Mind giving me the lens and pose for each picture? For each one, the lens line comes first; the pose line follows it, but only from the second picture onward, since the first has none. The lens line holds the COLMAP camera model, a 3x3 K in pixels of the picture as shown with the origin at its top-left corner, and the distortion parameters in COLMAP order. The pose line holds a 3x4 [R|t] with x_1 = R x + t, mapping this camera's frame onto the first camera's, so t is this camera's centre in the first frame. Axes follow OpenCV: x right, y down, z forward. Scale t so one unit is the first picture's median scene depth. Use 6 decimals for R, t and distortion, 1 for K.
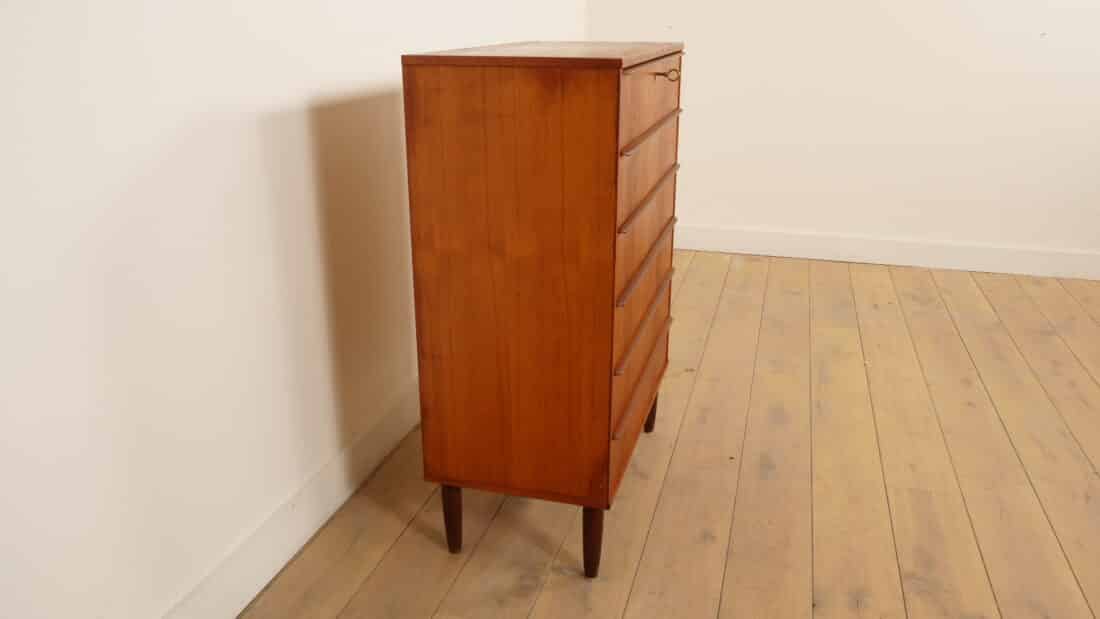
lens RADIAL K [[845.0, 0, 550.0], [0, 845.0, 309.5], [0, 0, 1]] dist [0.039964, -0.000820]
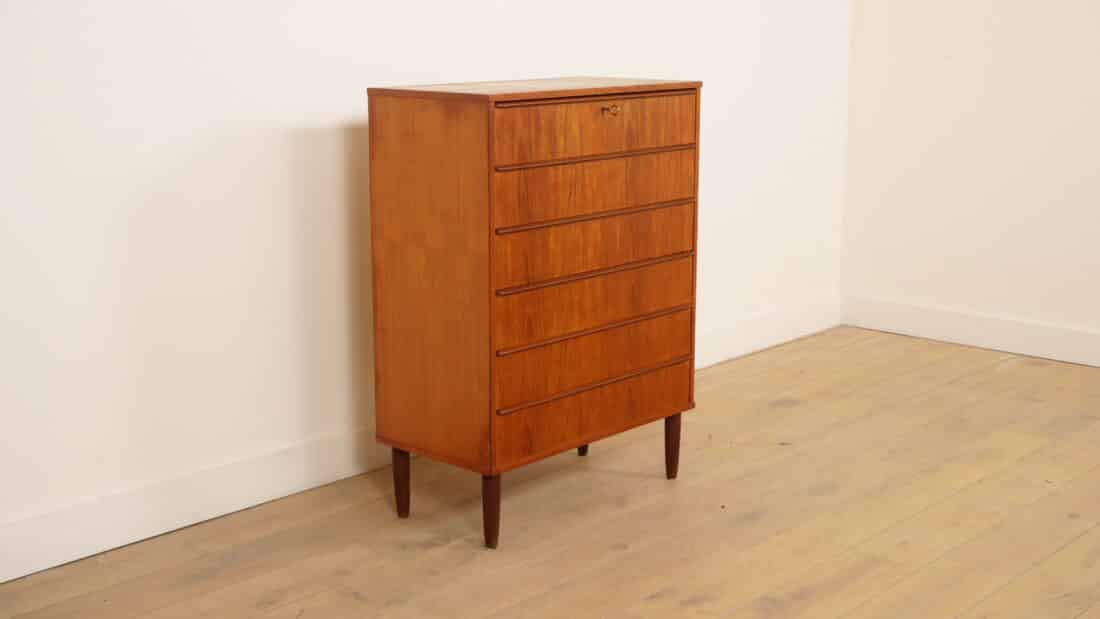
lens RADIAL K [[1409.5, 0, 550.0], [0, 1409.5, 309.5], [0, 0, 1]] dist [-0.006129, -0.001726]
pose [[0.891915, 0.088088, -0.443541, 0.902122], [-0.146672, 0.984170, -0.099484, 0.179406], [0.427756, 0.153786, 0.890716, -0.648745]]
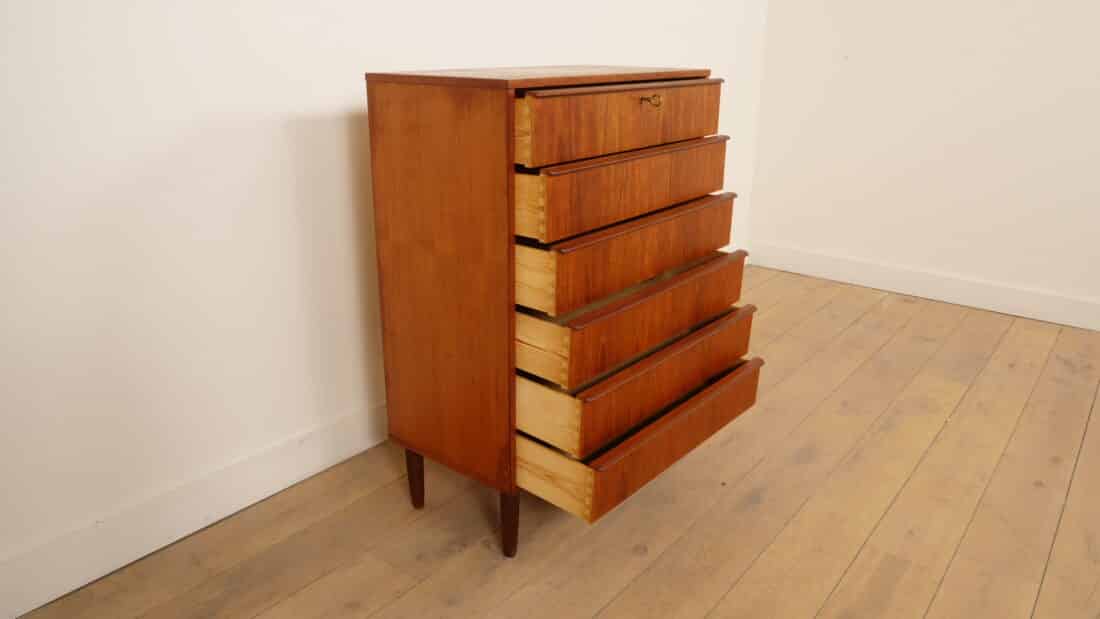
lens RADIAL K [[771.7, 0, 550.0], [0, 771.7, 309.5], [0, 0, 1]] dist [-0.006873, -0.002092]
pose [[0.923001, 0.130431, -0.362019, 0.411845], [-0.133257, 0.990931, 0.017271, -0.022675], [0.360988, 0.032300, 0.932011, 0.087537]]
